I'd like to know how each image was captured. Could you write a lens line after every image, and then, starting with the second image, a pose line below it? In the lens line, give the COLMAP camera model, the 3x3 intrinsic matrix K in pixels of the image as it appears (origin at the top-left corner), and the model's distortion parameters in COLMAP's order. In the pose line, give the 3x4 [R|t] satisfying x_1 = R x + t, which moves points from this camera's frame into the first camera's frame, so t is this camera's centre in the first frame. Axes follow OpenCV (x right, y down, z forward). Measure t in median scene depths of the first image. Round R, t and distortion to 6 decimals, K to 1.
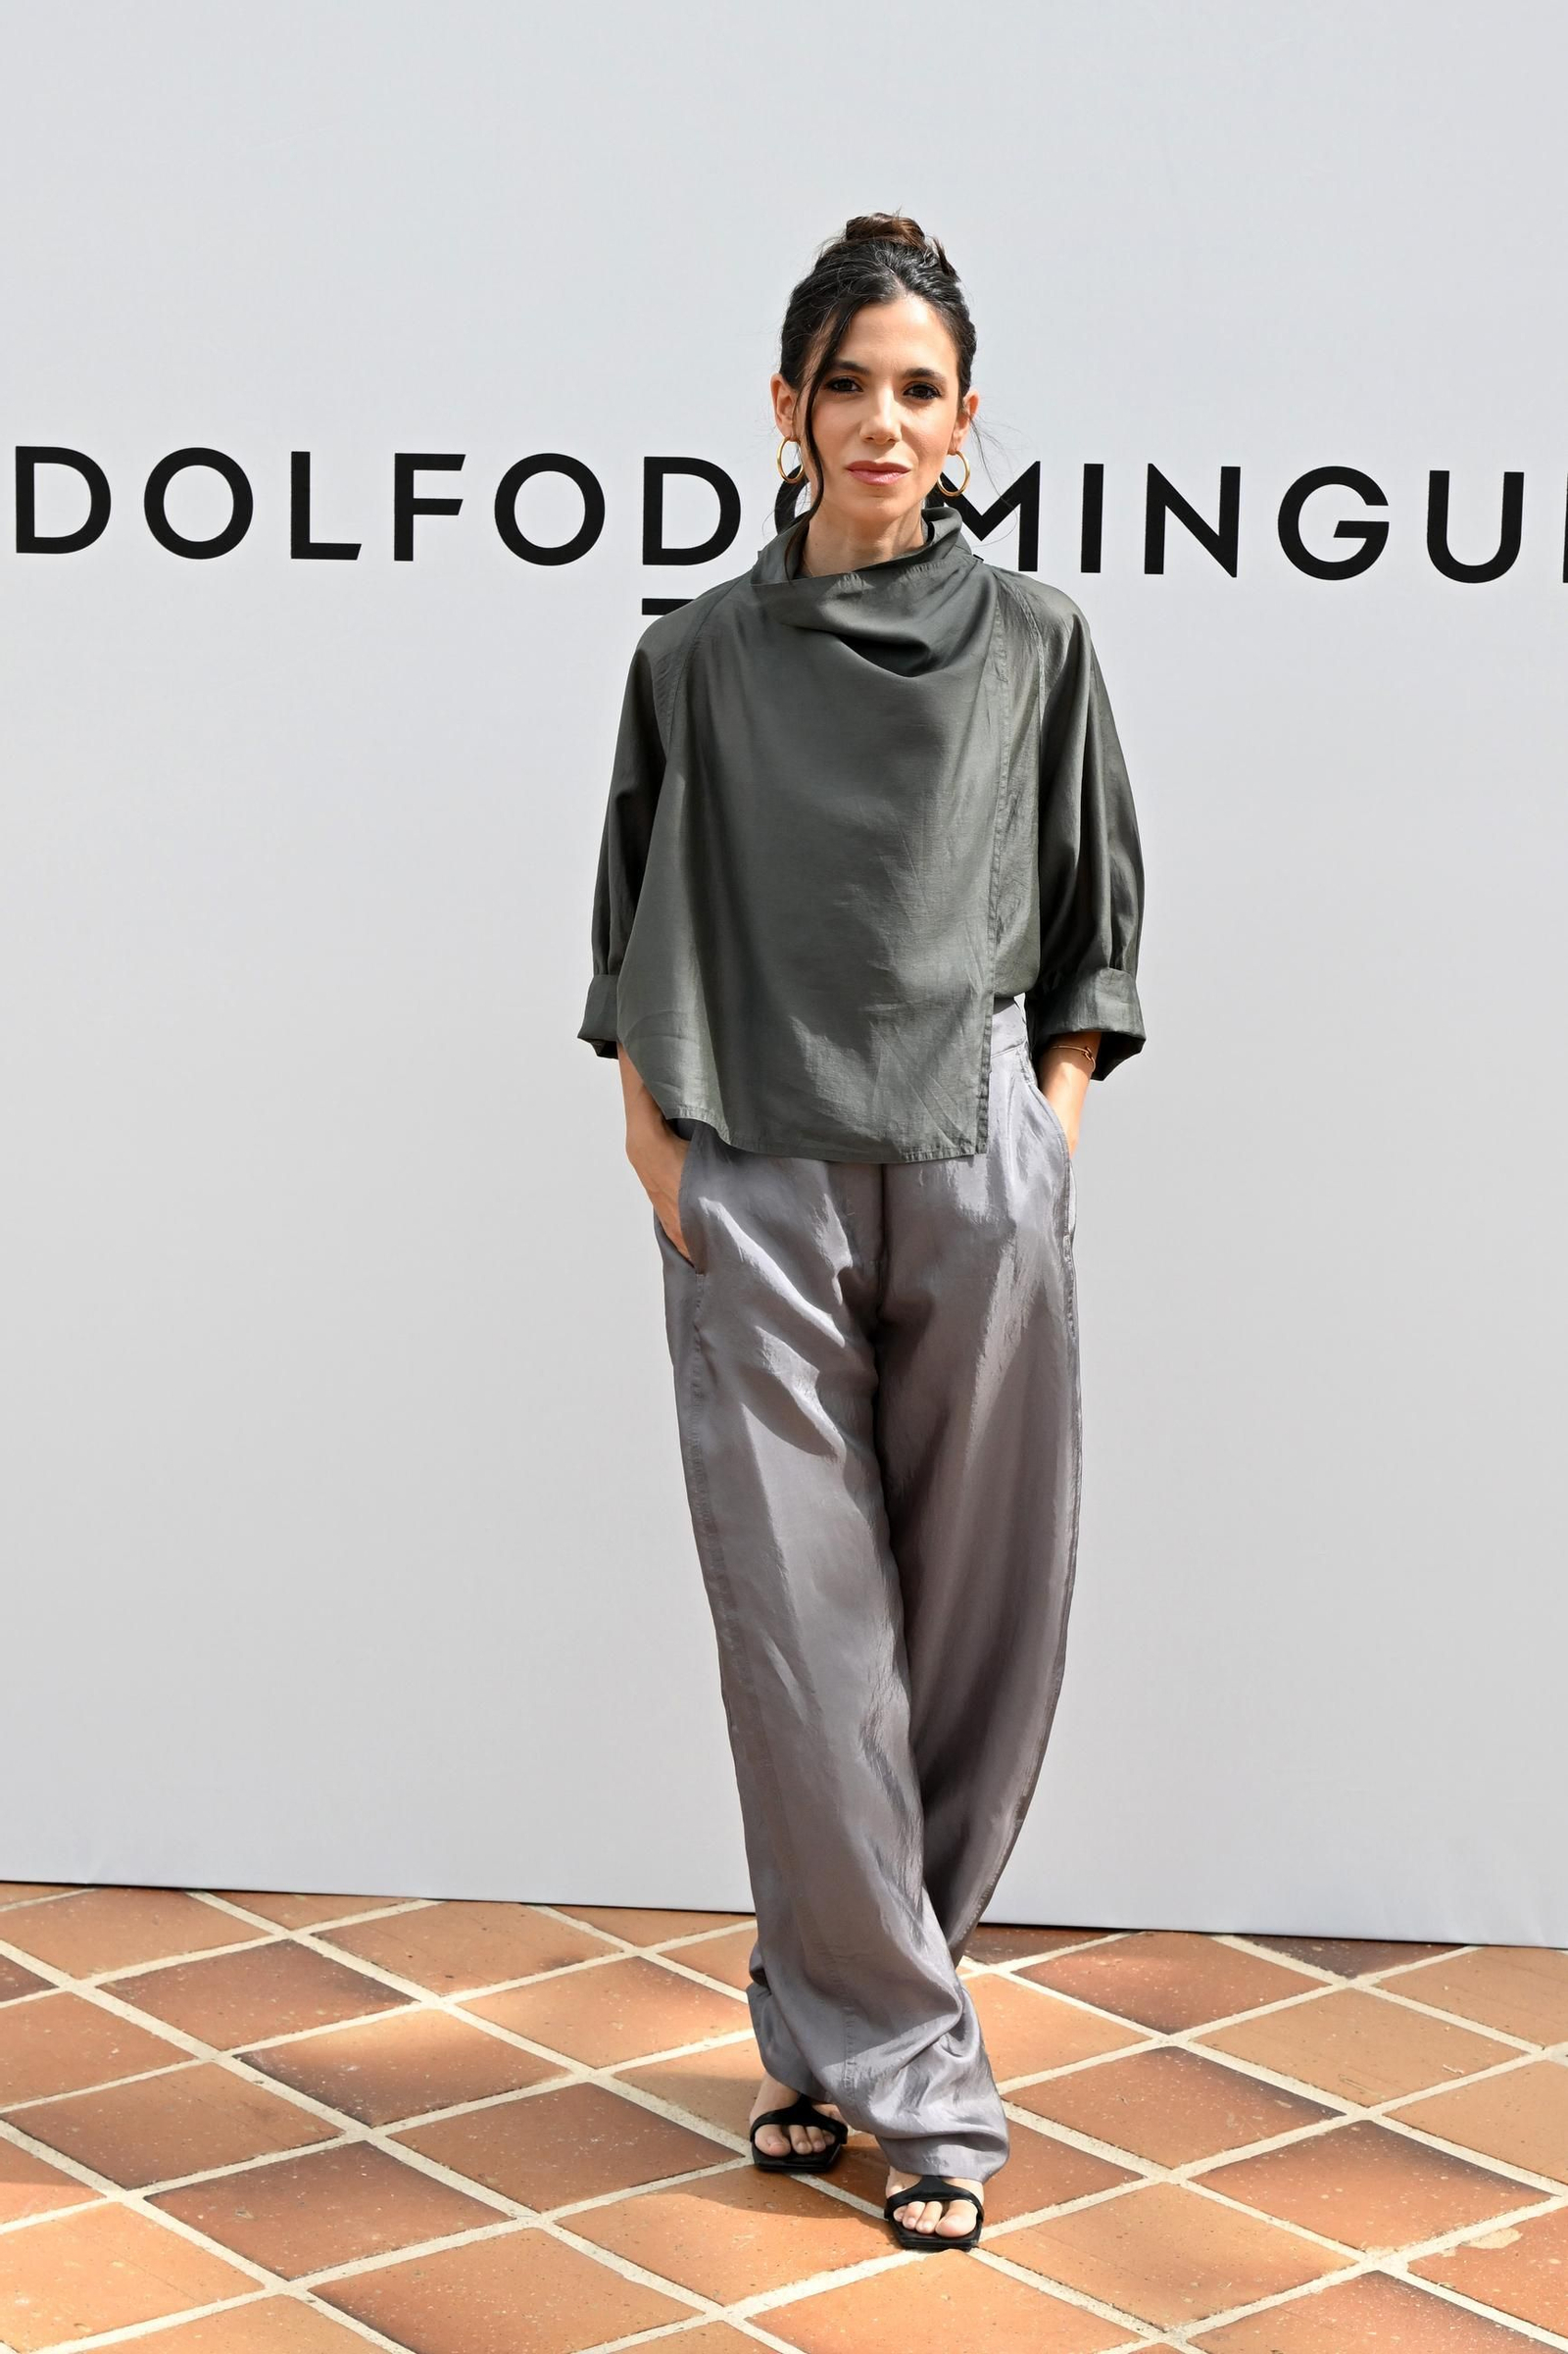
lens RADIAL K [[4414.9, 0, 784.0], [0, 4414.9, 1177.0], [0, 0, 1]] dist [0.024307, -0.209641]
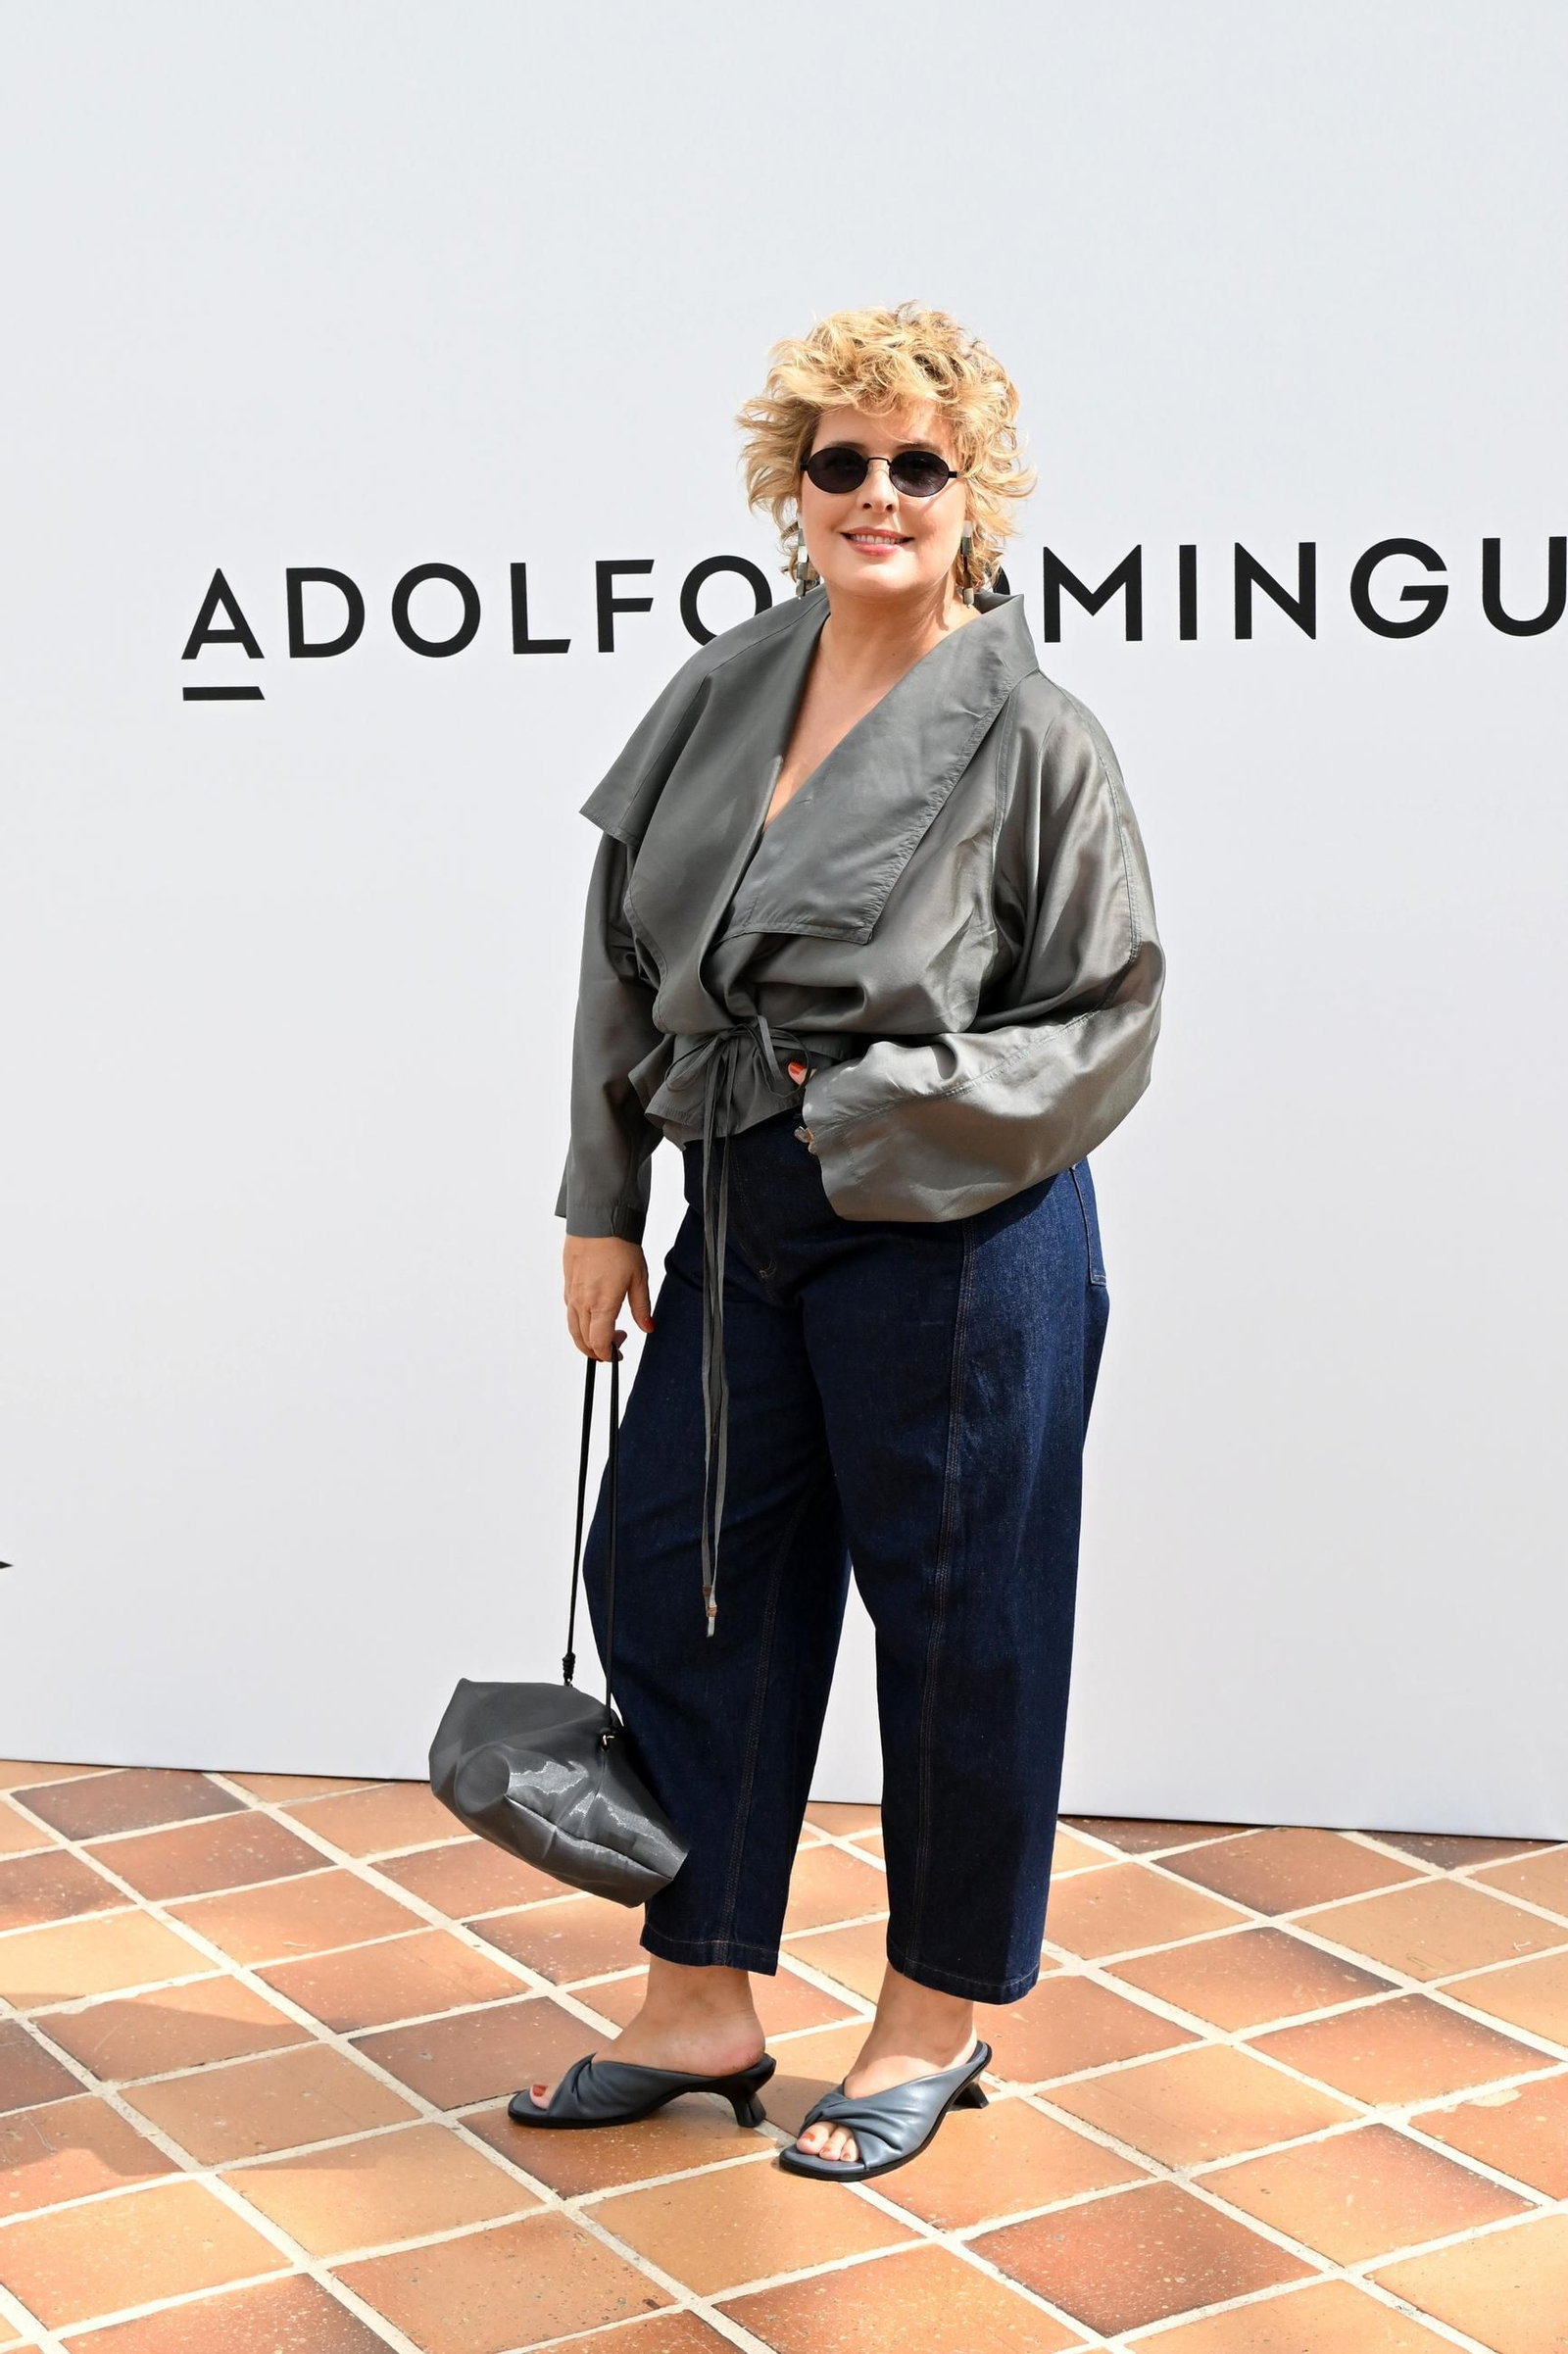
lens RADIAL K [[3900.1, 0, 784.0], [0, 3900.1, 1177.0], [0, 0, 1]] dist [-0.000588, -0.022607]
pose [[0.986972, -0.016903, -0.160005, 0.126003], [0.017242, 0.999851, 0.000733, -0.000148], [0.159969, -0.003482, 0.987116, -0.015221]]
